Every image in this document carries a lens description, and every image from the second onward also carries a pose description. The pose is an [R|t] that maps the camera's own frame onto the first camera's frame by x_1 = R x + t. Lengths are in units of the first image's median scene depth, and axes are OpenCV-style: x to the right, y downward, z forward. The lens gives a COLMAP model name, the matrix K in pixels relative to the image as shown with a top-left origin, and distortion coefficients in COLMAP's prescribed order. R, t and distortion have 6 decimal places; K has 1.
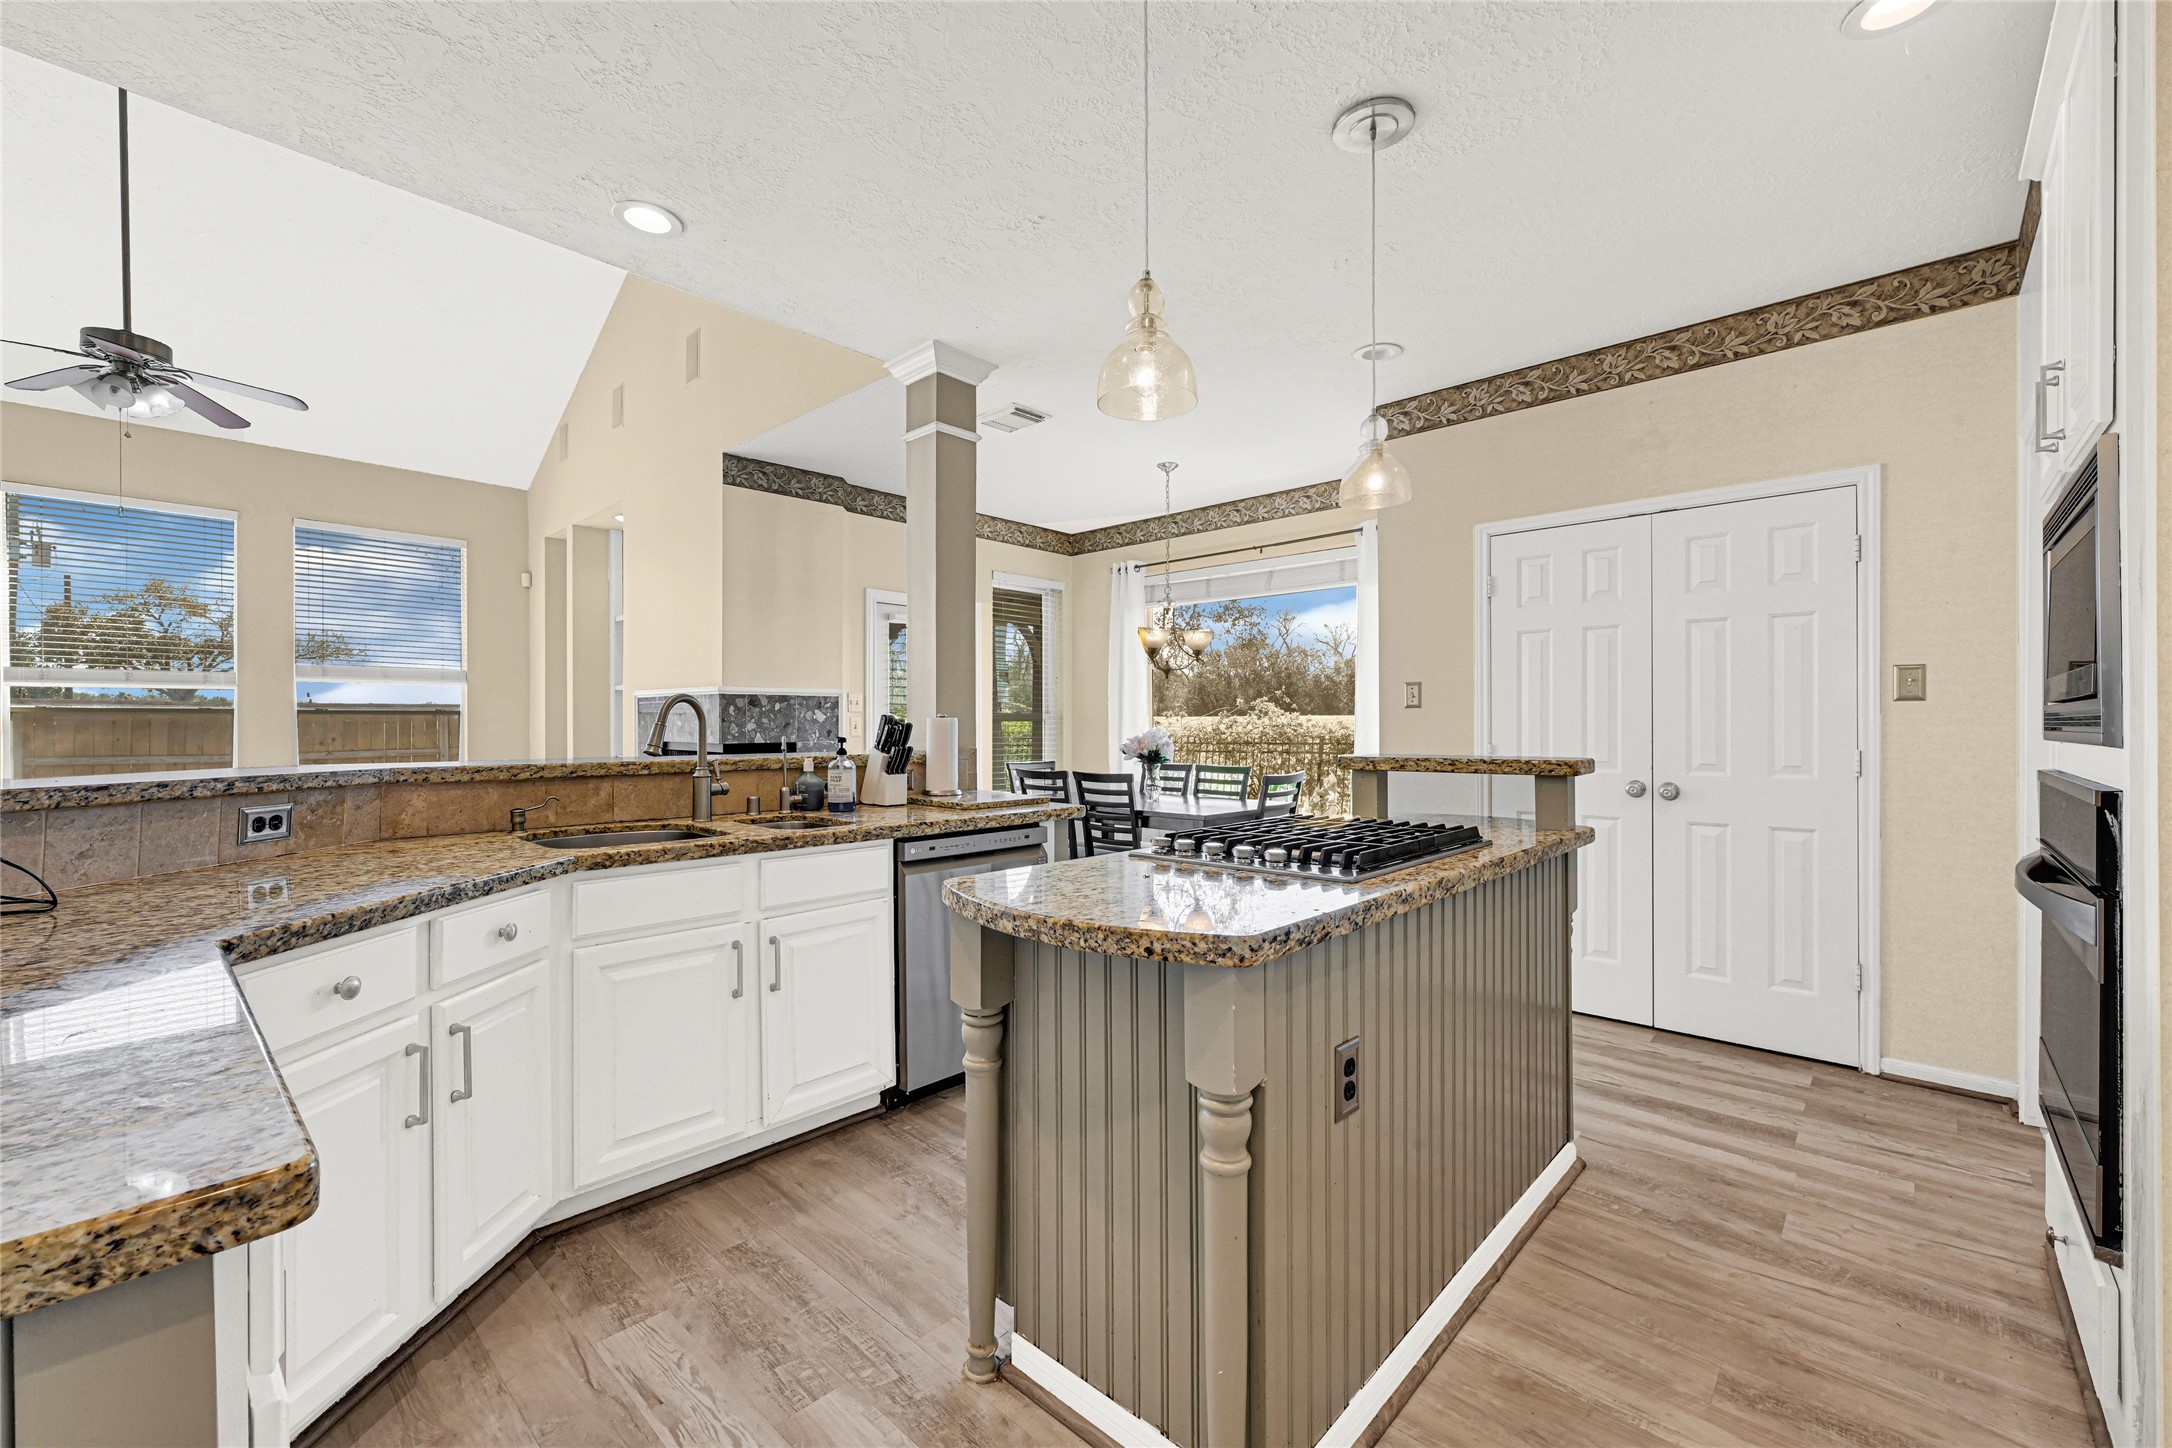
lens RADIAL K [[886.4, 0, 1076.0], [0, 886.4, 719.4], [0, 0, 1]] dist [-0.003543, -0.000154]
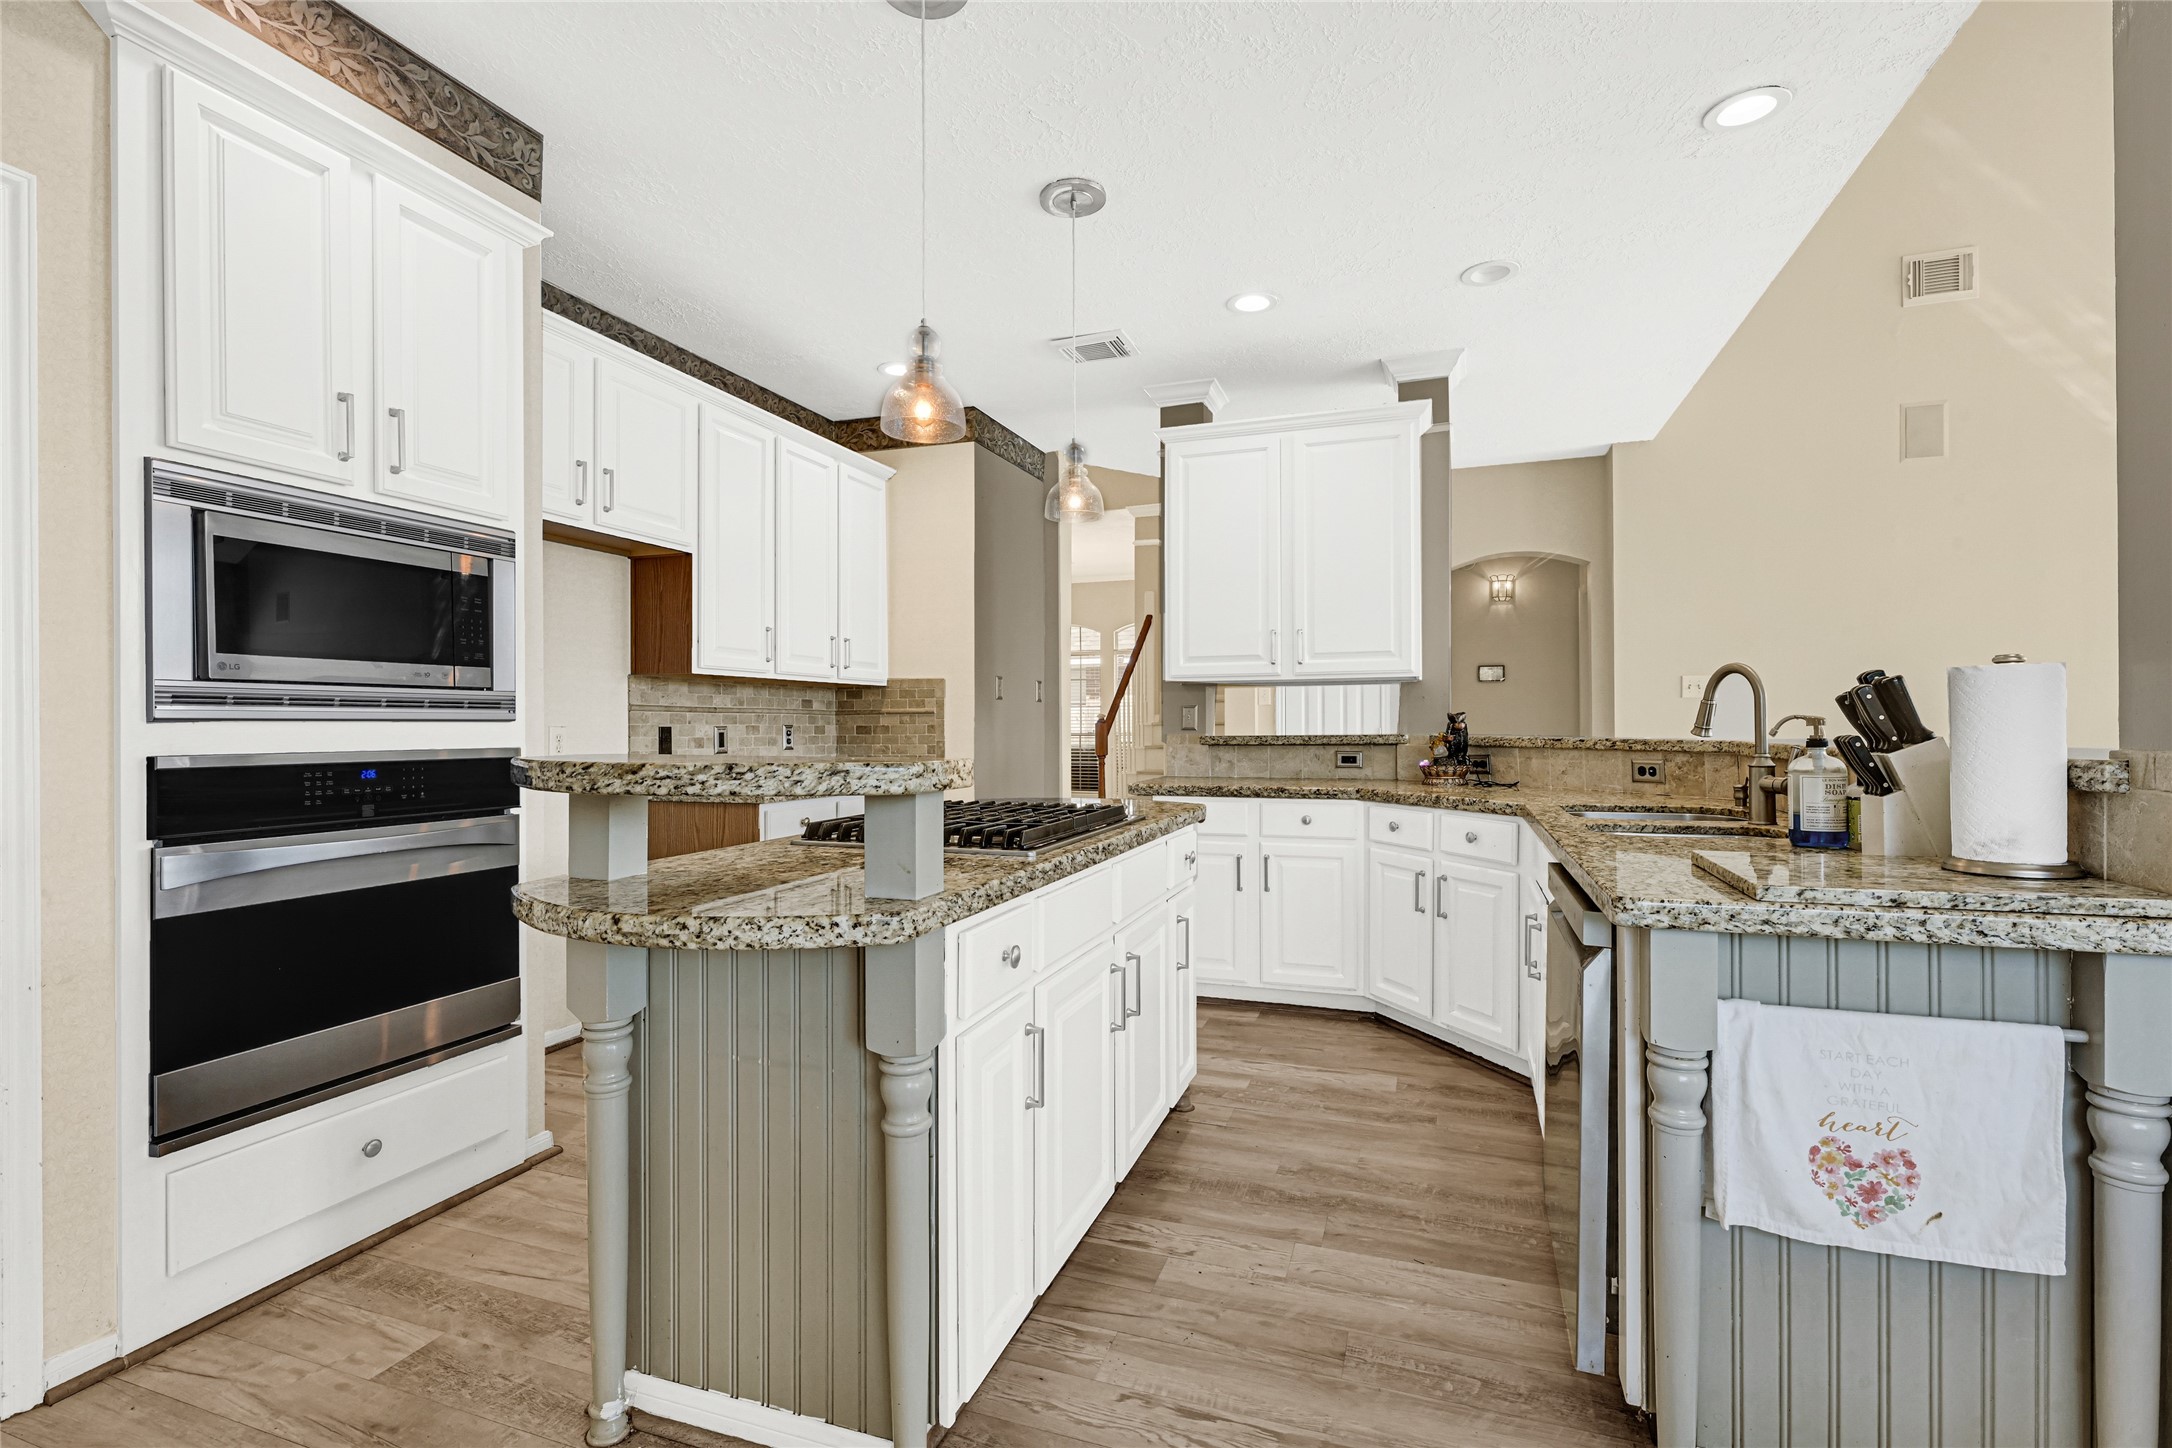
lens RADIAL K [[988.6, 0, 1086.0], [0, 988.6, 724.0], [0, 0, 1]] dist [0.002893, 0.000189]
pose [[-0.915245, 0.004942, -0.402867, 0.668232], [0.008535, 0.999938, -0.007126, 0.041692], [0.402807, -0.009960, -0.915231, 2.225208]]
